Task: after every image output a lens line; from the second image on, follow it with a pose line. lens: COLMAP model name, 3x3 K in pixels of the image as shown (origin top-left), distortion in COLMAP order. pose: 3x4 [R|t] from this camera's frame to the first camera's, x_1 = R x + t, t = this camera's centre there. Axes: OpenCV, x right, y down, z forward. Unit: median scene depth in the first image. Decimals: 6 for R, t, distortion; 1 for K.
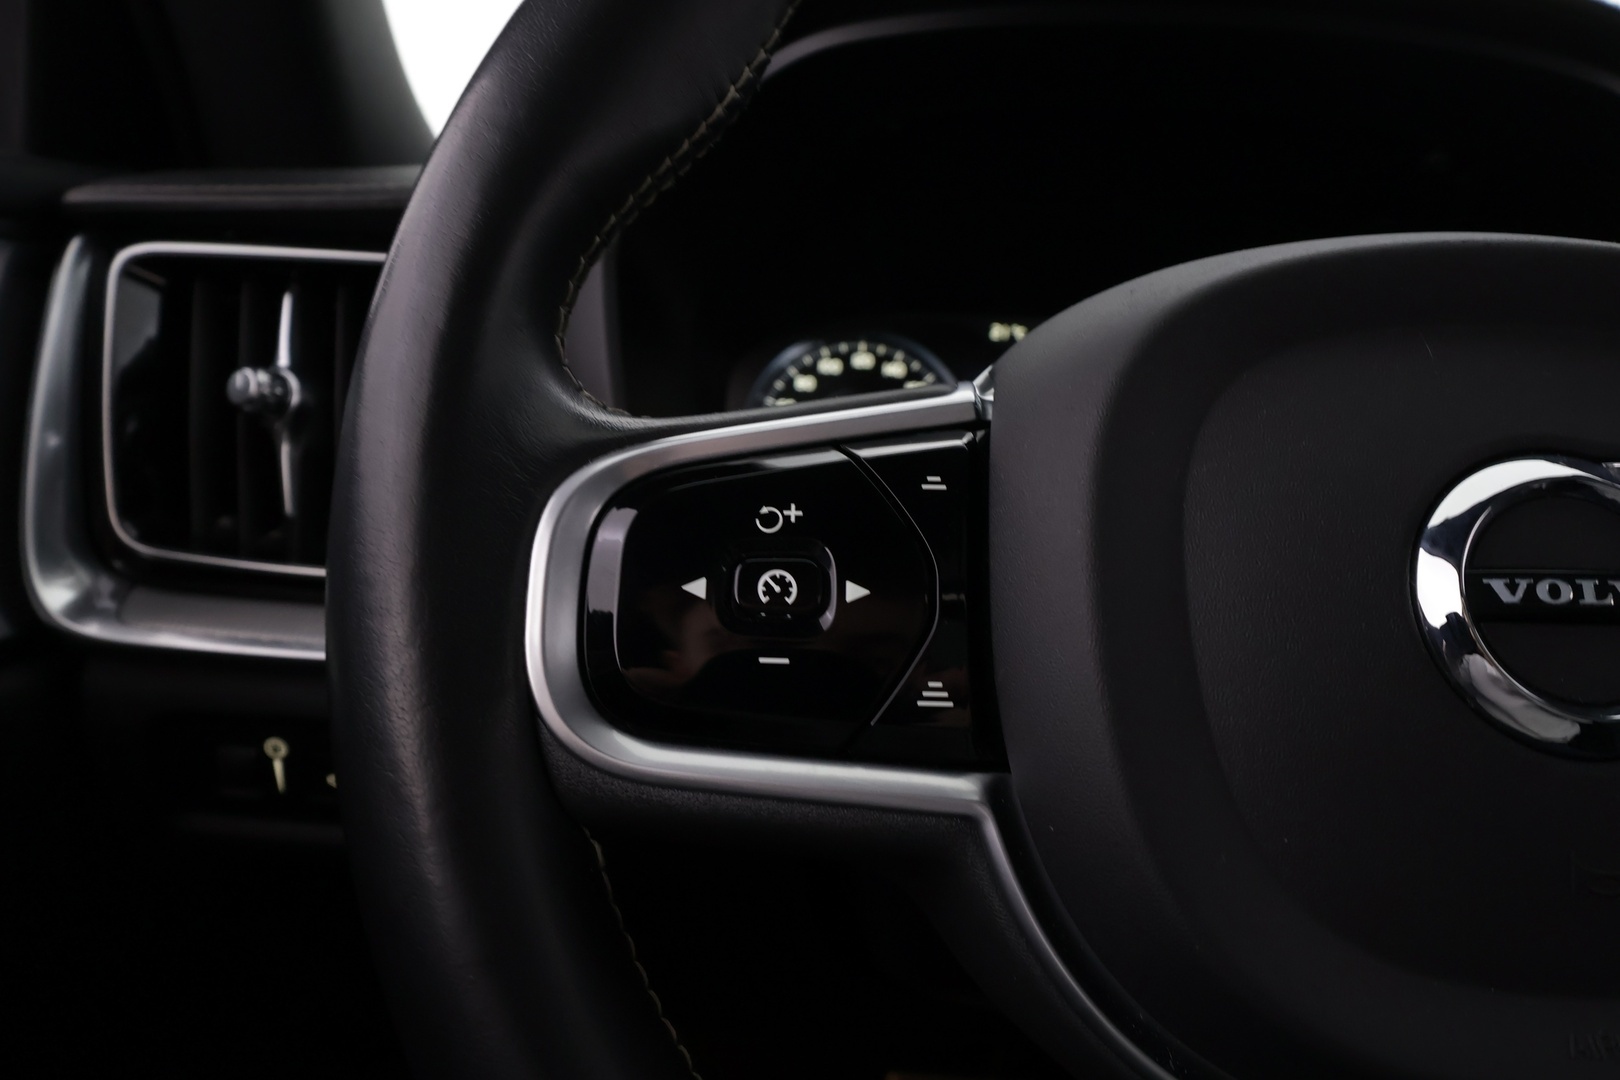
lens RADIAL K [[1177.6, 0, 808.1], [0, 1177.6, 536.1], [0, 0, 1]] dist [0.001010, 0.000509]
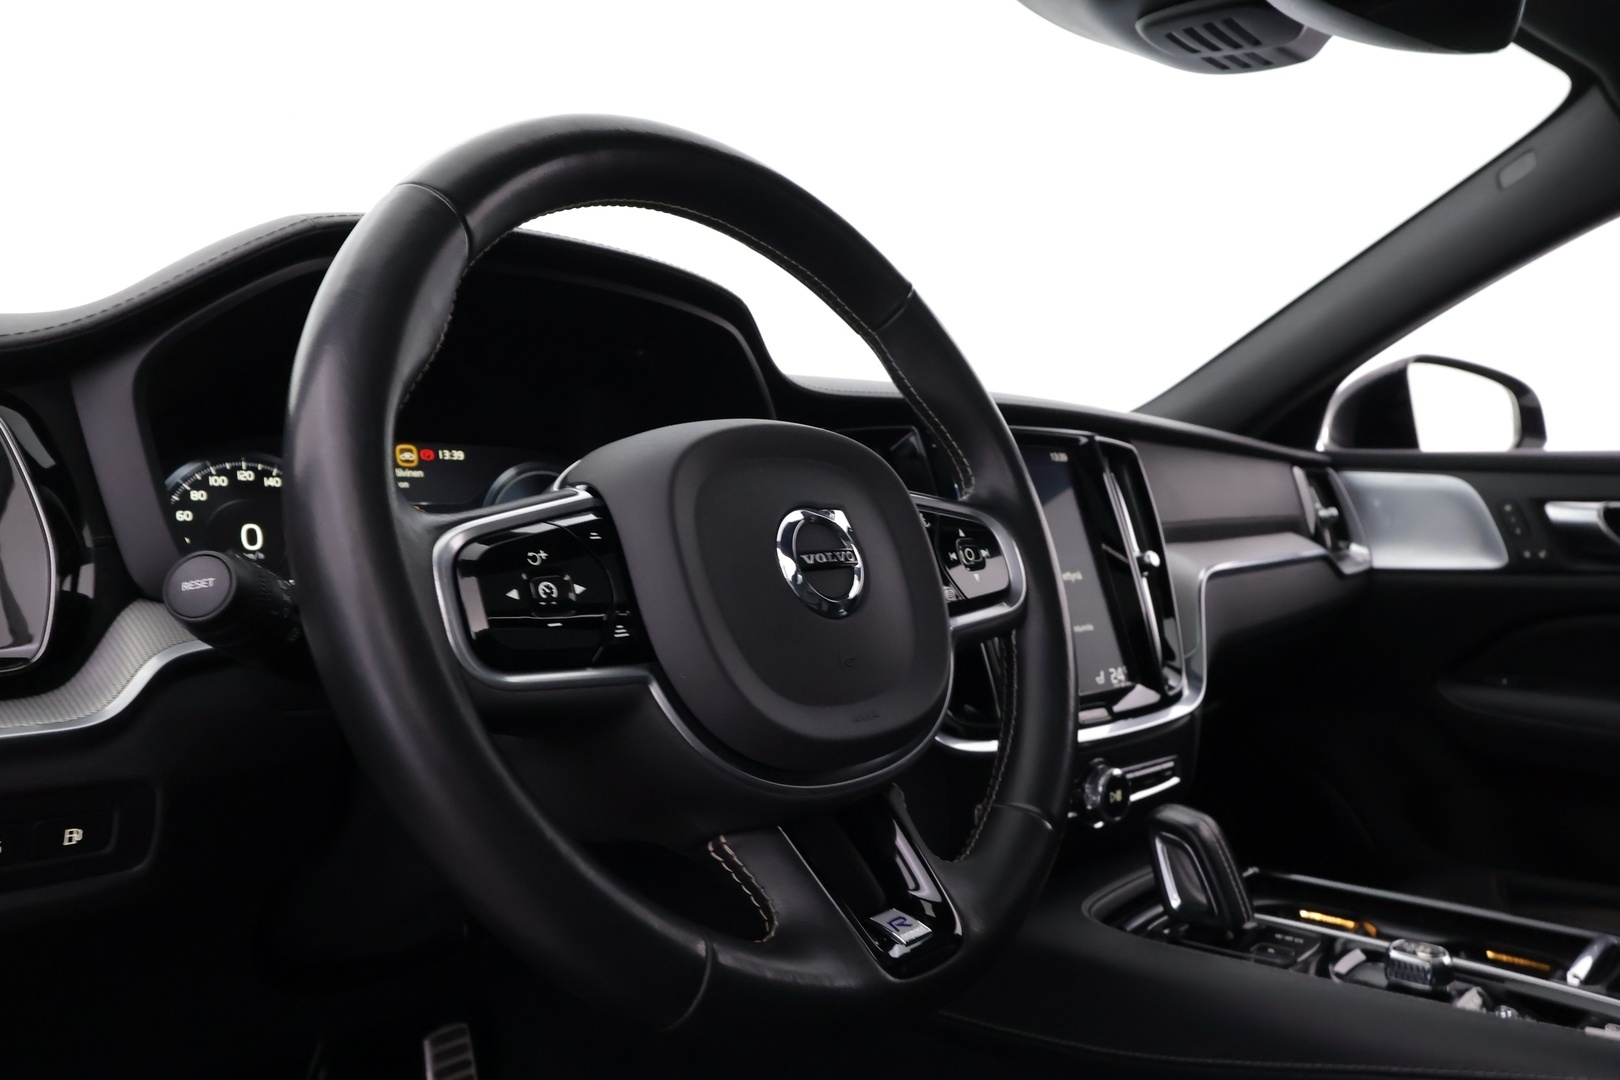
lens RADIAL K [[1177.6, 0, 810.1], [0, 1177.6, 538.3], [0, 0, 1]] dist [0.001010, 0.000509]
pose [[0.689749, -0.065976, 0.721036, -1.139786], [0.124174, 0.991865, -0.028028, 0.065702], [-0.713321, 0.108866, 0.692330, -0.722636]]
